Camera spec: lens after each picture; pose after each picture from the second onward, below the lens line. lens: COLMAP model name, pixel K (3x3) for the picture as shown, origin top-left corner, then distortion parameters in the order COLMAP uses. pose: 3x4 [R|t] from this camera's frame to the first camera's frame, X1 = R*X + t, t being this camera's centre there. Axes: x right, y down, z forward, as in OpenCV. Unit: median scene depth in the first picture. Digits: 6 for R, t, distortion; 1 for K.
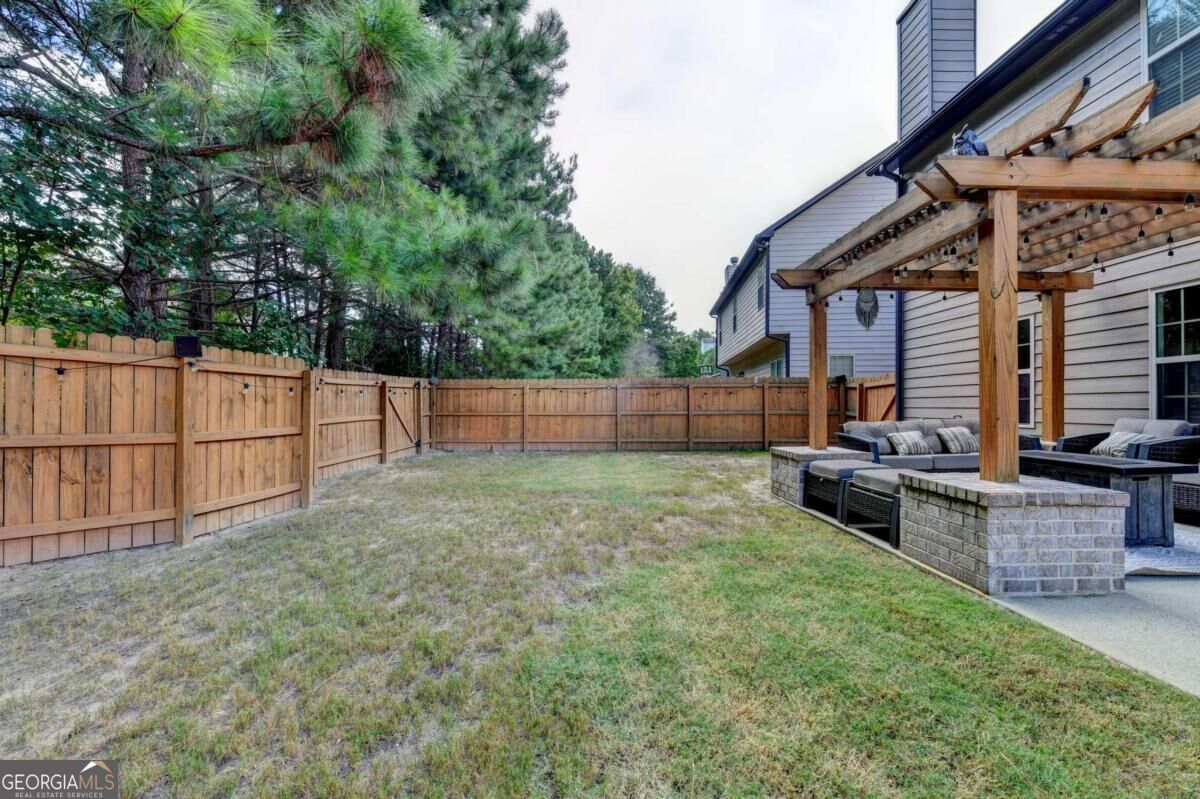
lens RADIAL K [[469.3, 0, 624.8], [0, 469.3, 404.3], [0, 0, 1]] dist [-0.006666, -0.000161]
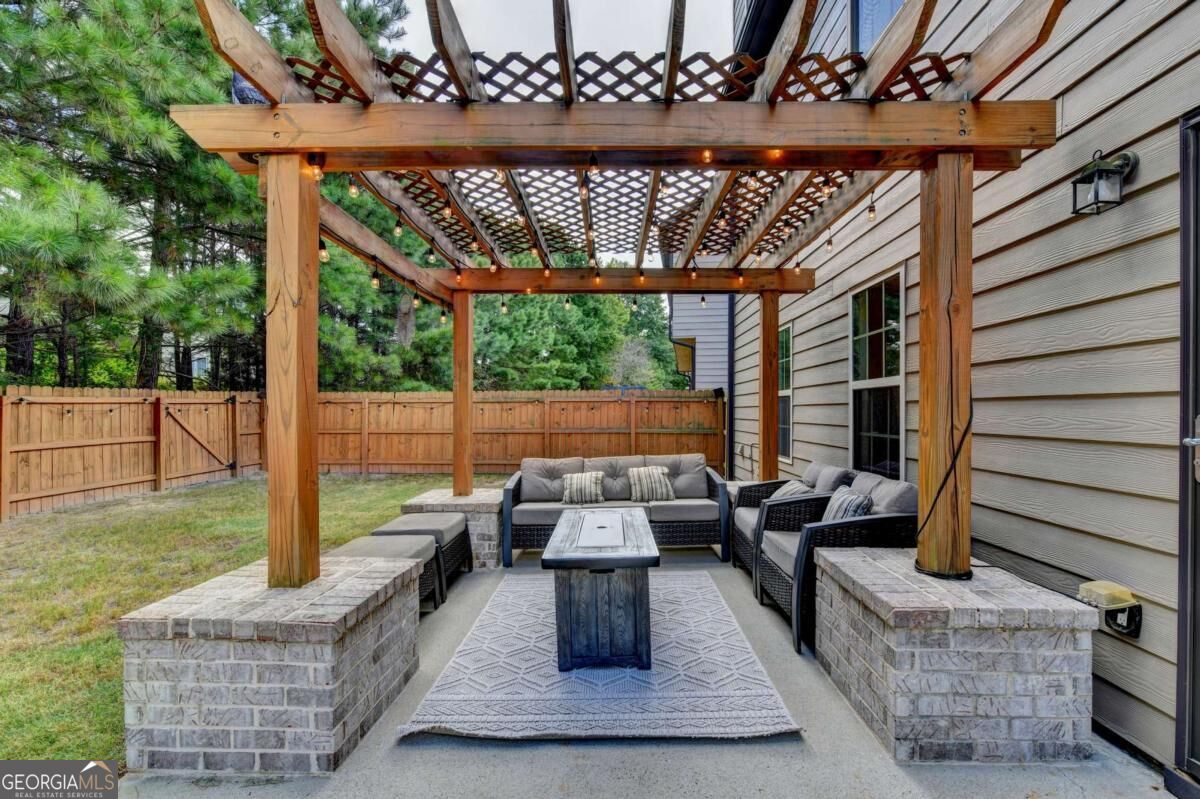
lens RADIAL K [[508.8, 0, 601.4], [0, 508.8, 414.1], [0, 0, 1]] dist [-0.007712, -0.000048]
pose [[0.999424, 0.000814, -0.033930, 0.746596], [-0.000642, 0.999987, 0.005078, -0.050126], [0.033934, -0.005053, 0.999411, 0.161392]]
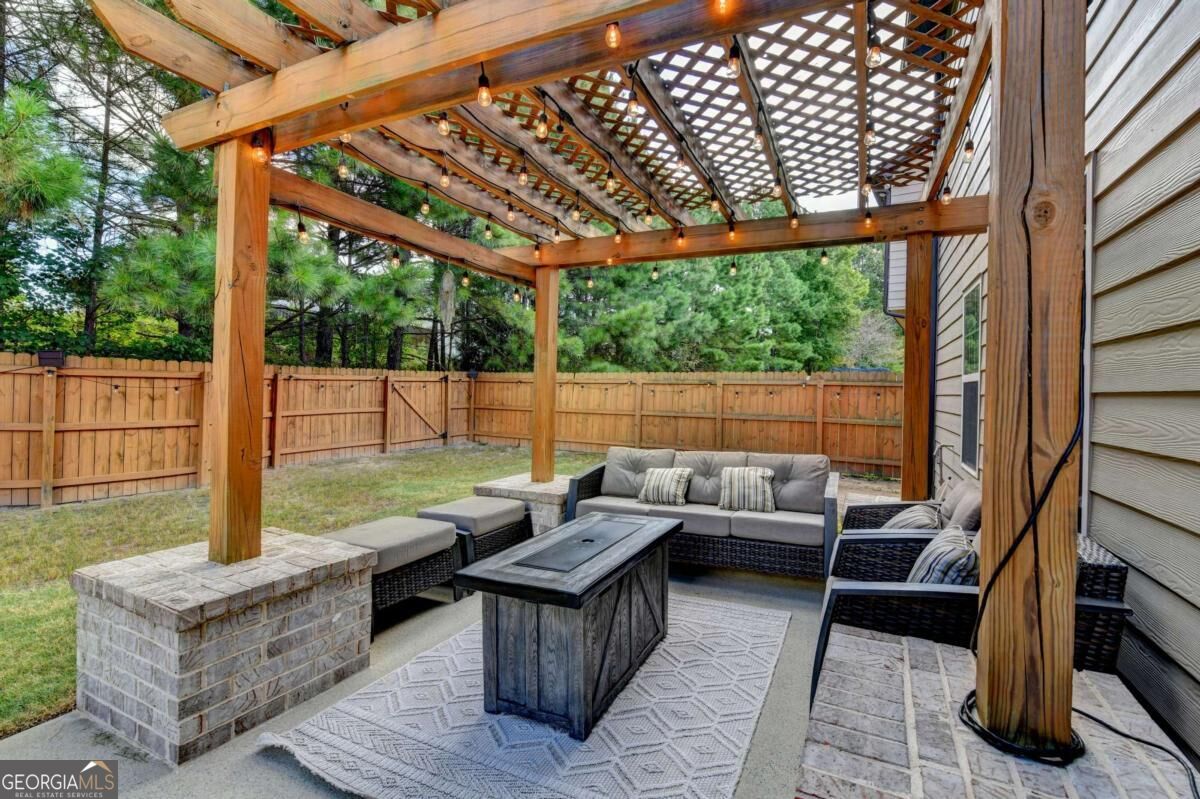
lens RADIAL K [[519.0, 0, 603.6], [0, 519.0, 390.2], [0, 0, 1]] dist [-0.003677, -0.001071]
pose [[0.899168, 0.019749, -0.437157, 0.954490], [-0.022518, 0.999746, -0.001152, -0.057363], [0.437023, 0.010880, 0.899384, 0.318492]]
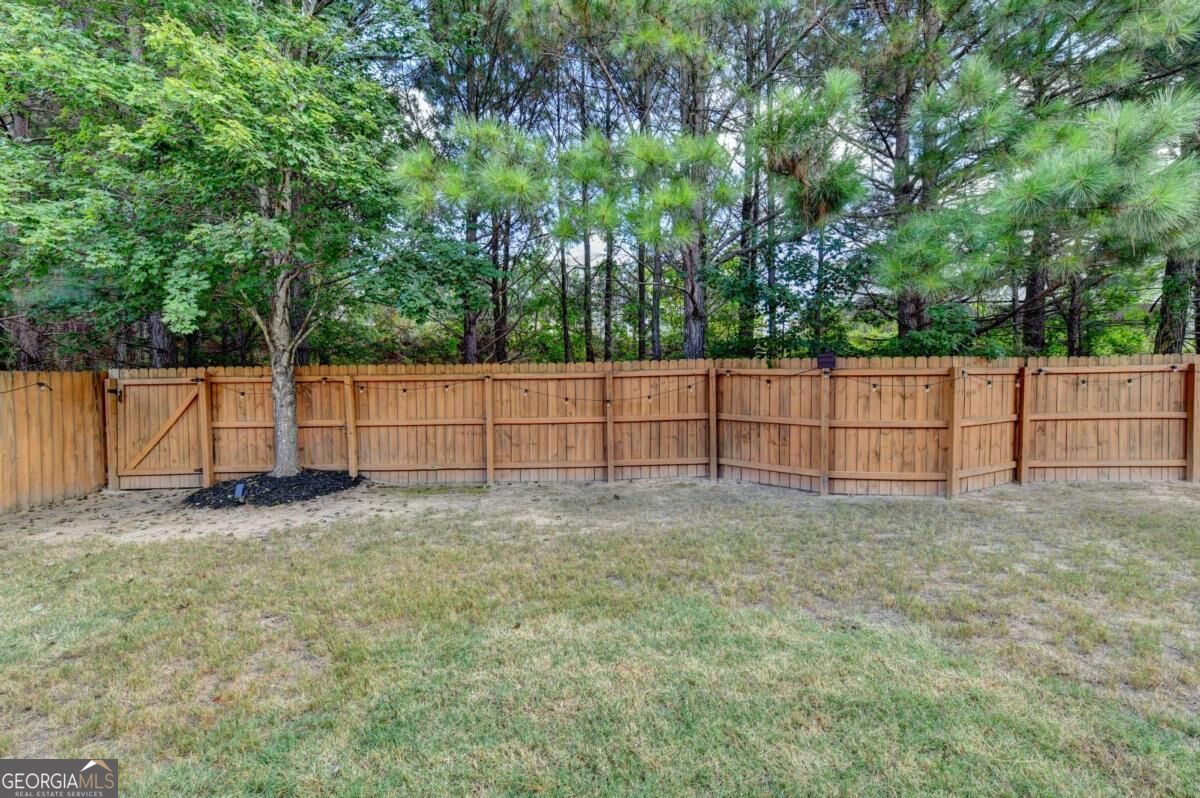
lens RADIAL K [[480.9, 0, 604.0], [0, 480.9, 396.8], [0, 0, 1]] dist [-0.005242, -0.000533]
pose [[-0.044180, 0.018320, -0.998856, 0.503179], [0.004222, 0.999826, 0.018151, -0.035251], [0.999015, -0.003415, -0.044250, 0.324146]]
